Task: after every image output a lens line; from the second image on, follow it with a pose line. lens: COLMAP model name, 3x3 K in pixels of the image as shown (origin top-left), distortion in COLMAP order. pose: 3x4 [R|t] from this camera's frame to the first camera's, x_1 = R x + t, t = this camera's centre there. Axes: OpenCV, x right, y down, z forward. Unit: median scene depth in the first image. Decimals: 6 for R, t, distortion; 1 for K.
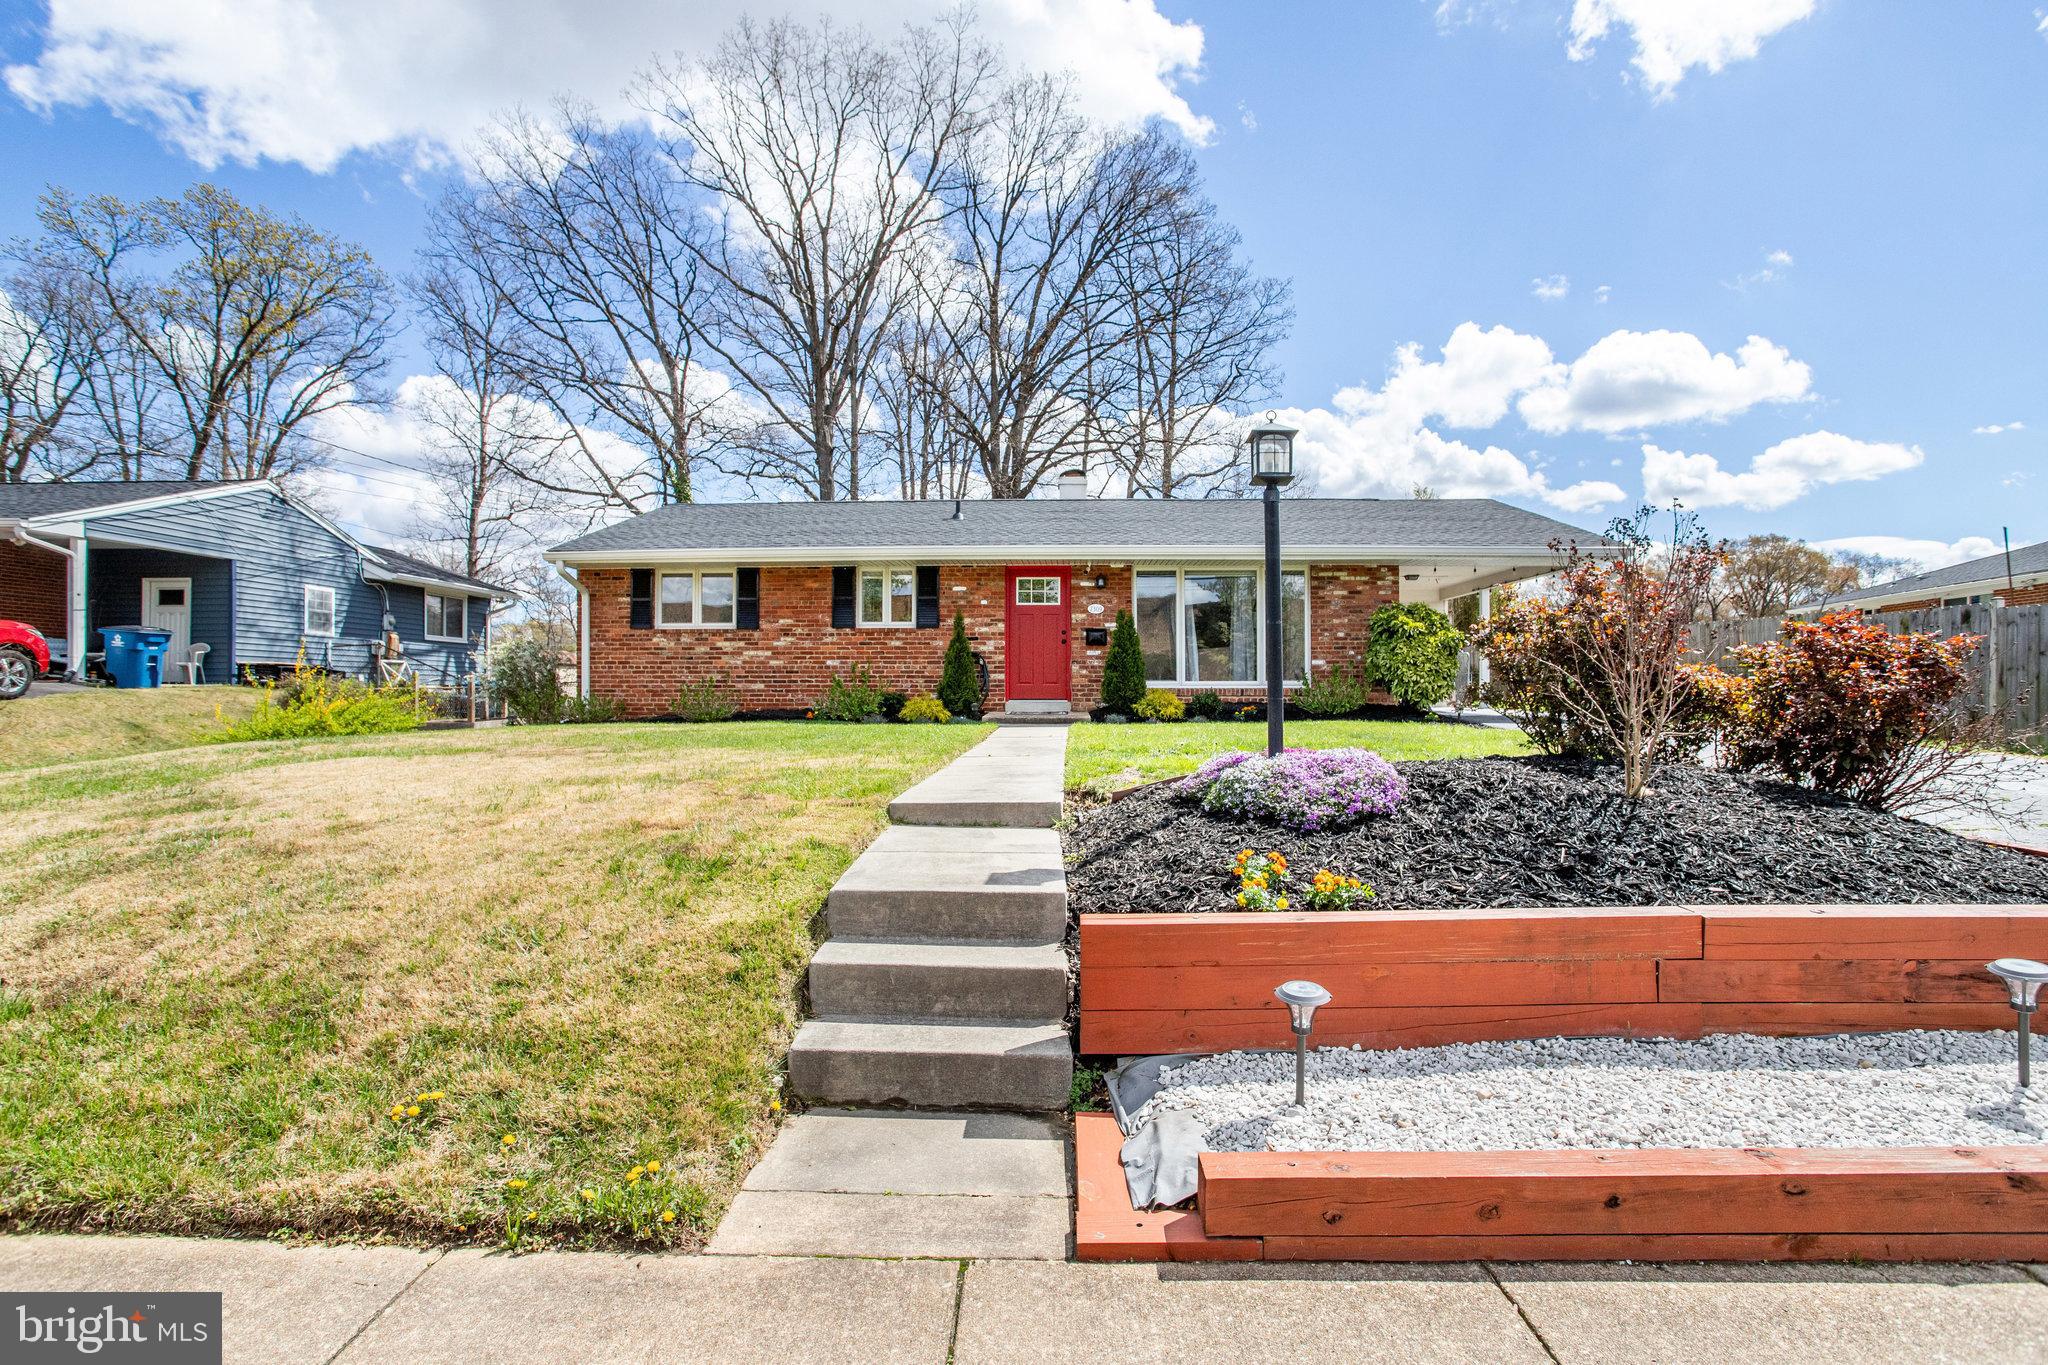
lens RADIAL K [[968.4, 0, 1020.0], [0, 968.4, 688.8], [0, 0, 1]] dist [-0.000860, 0.000054]
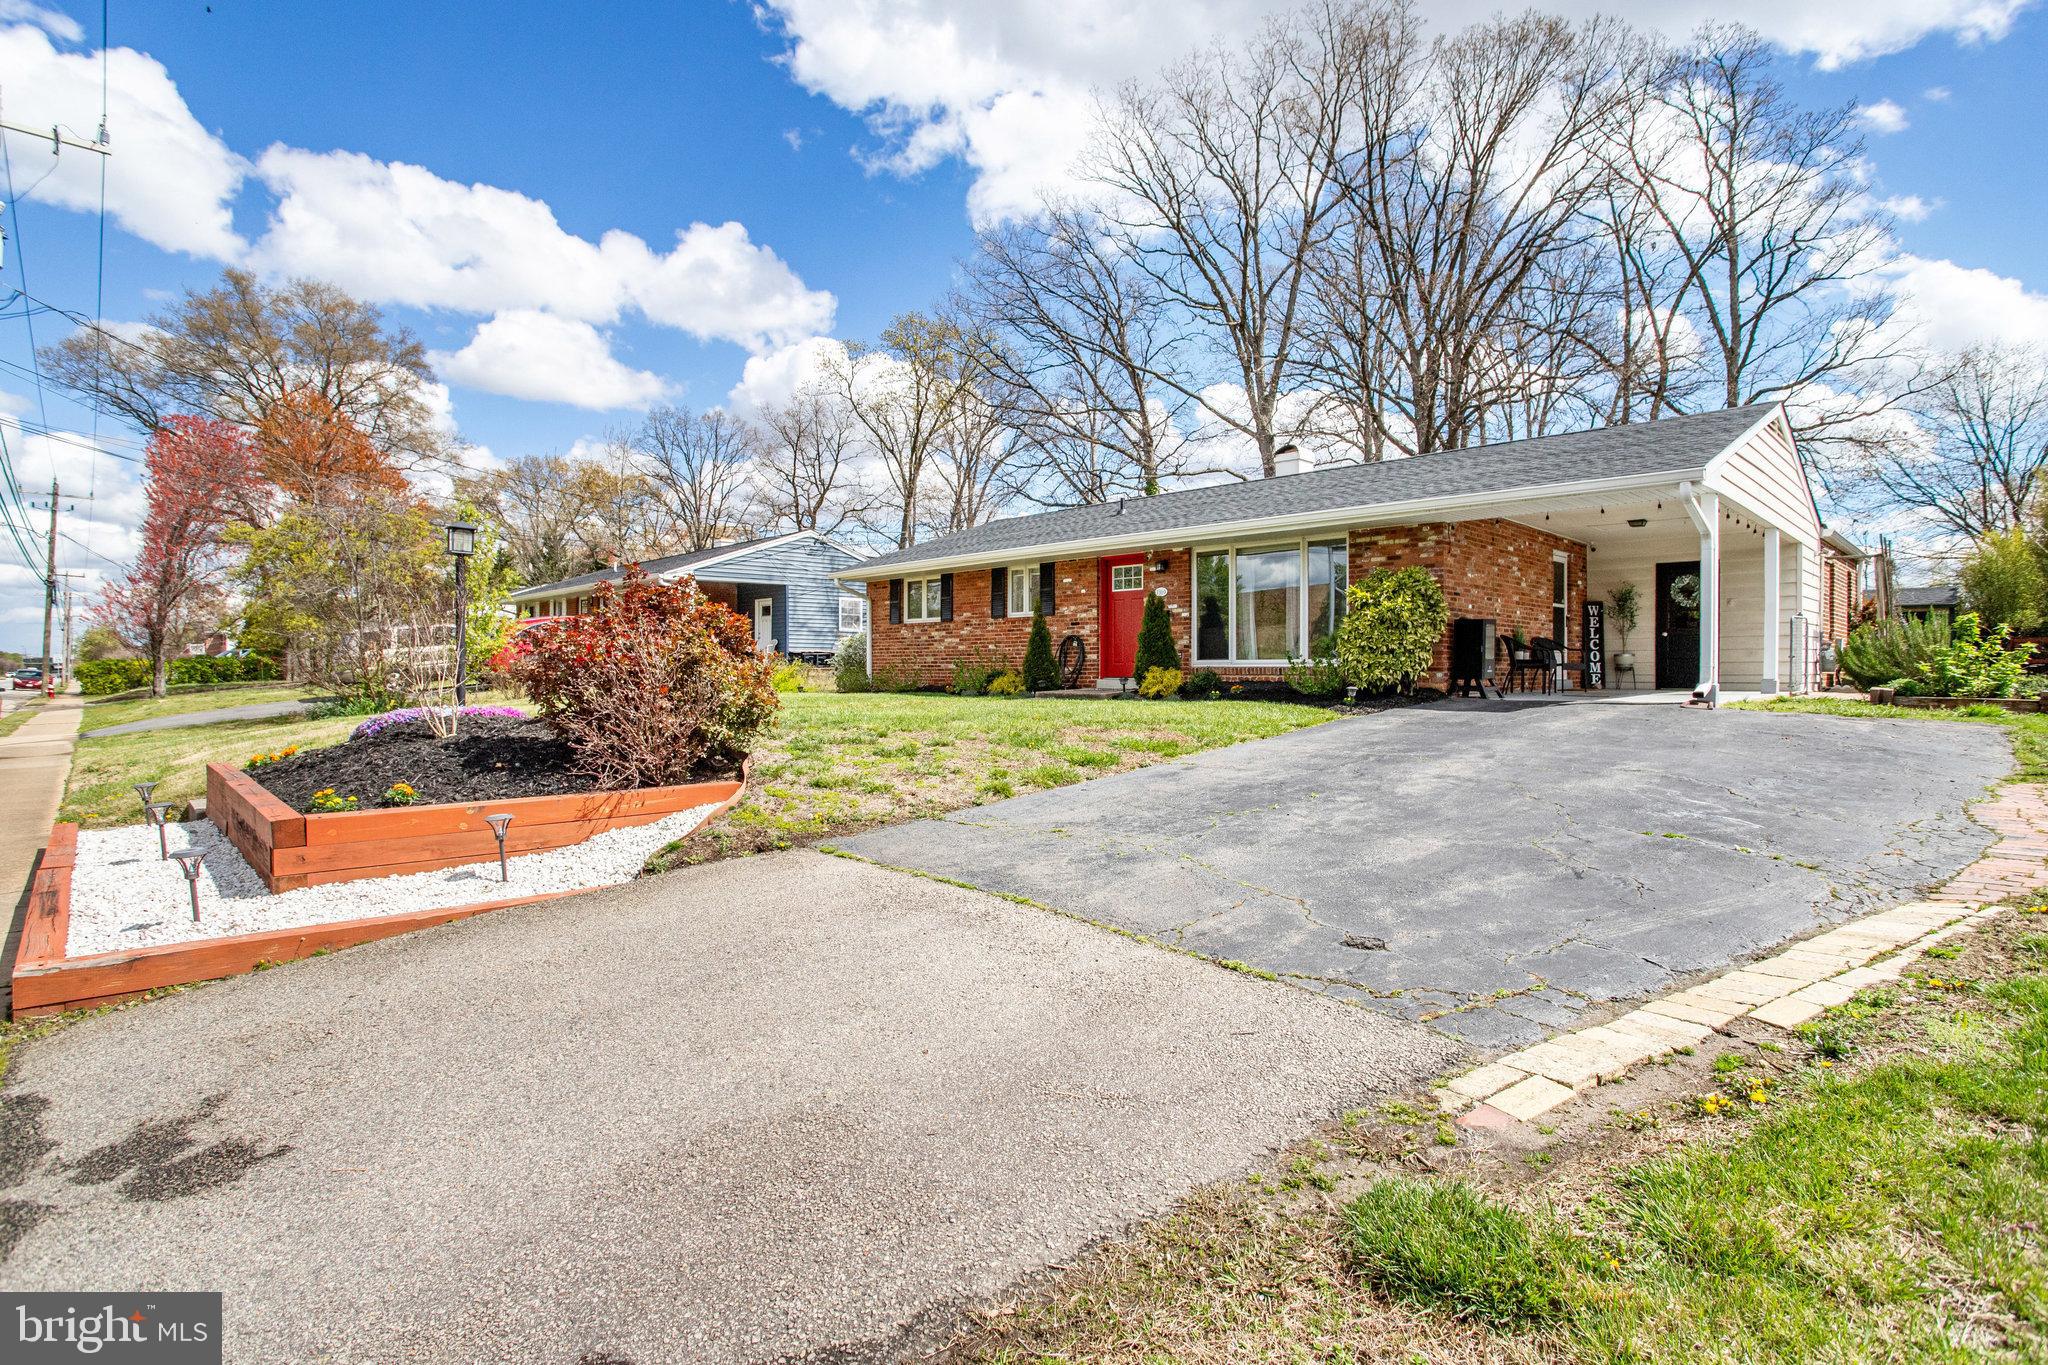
lens RADIAL K [[968.4, 0, 1022.4], [0, 968.4, 675.3], [0, 0, 1]] dist [-0.000860, 0.000054]
pose [[0.733994, 0.003628, -0.679146, 0.672135], [0.013287, 0.999718, 0.019700, -0.014284], [0.679026, -0.023483, 0.733739, 0.118746]]
